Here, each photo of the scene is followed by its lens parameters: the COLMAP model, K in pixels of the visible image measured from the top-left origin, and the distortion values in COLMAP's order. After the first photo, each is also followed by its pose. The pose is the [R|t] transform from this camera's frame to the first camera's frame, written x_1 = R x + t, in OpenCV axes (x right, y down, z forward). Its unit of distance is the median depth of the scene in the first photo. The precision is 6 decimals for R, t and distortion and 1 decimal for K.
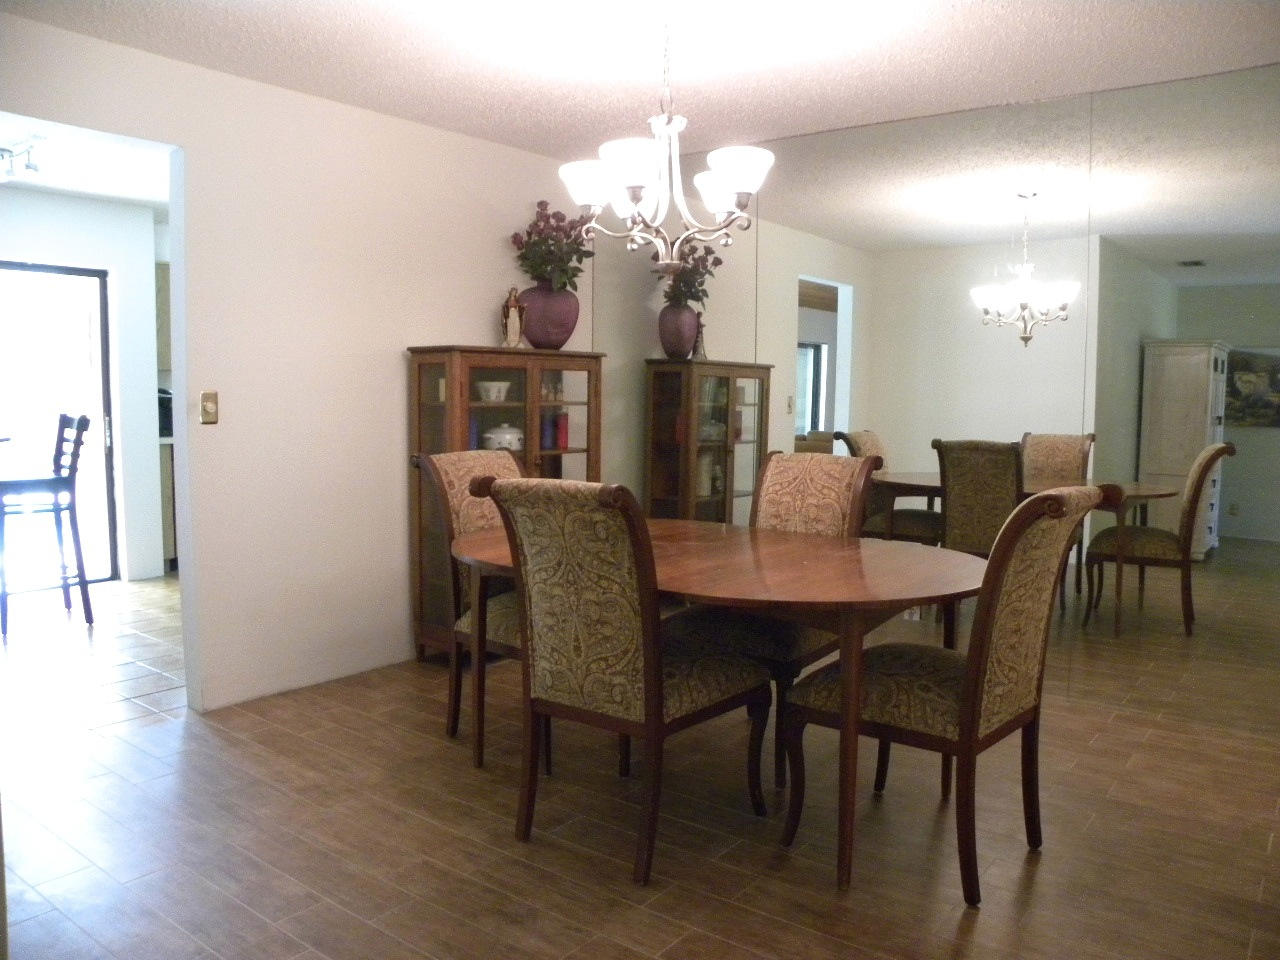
lens RADIAL K [[976.1, 0, 648.8], [0, 976.1, 490.3], [0, 0, 1]] dist [-0.144181, 0.091331]
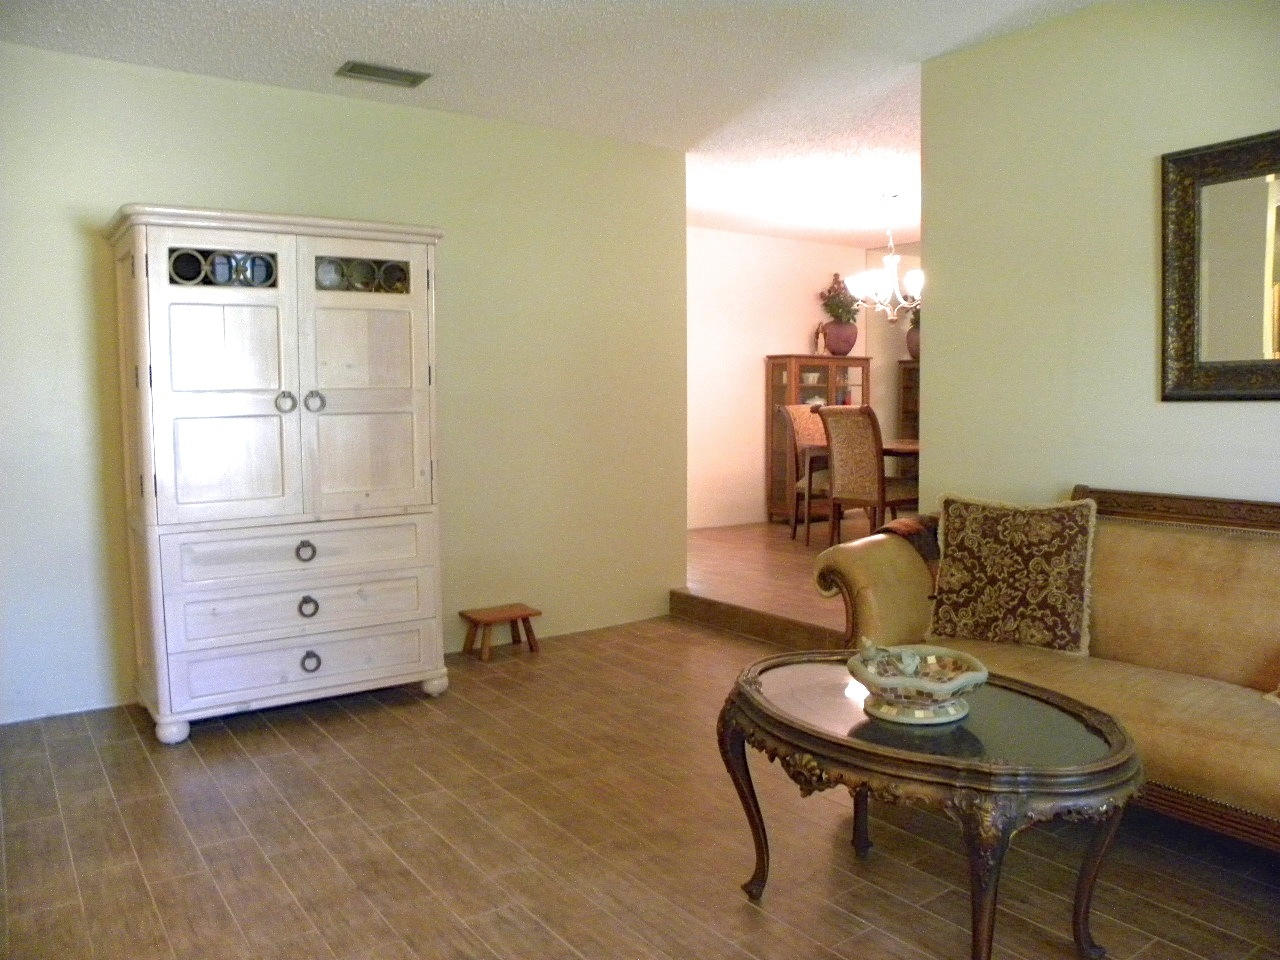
lens RADIAL K [[976.1, 0, 648.8], [0, 976.1, 490.3], [0, 0, 1]] dist [-0.144181, 0.091331]
pose [[0.957363, 0.011213, -0.288669, 0.084454], [-0.013156, 0.999902, -0.004791, 0.127688], [0.288587, 0.008385, 0.957417, -0.885756]]
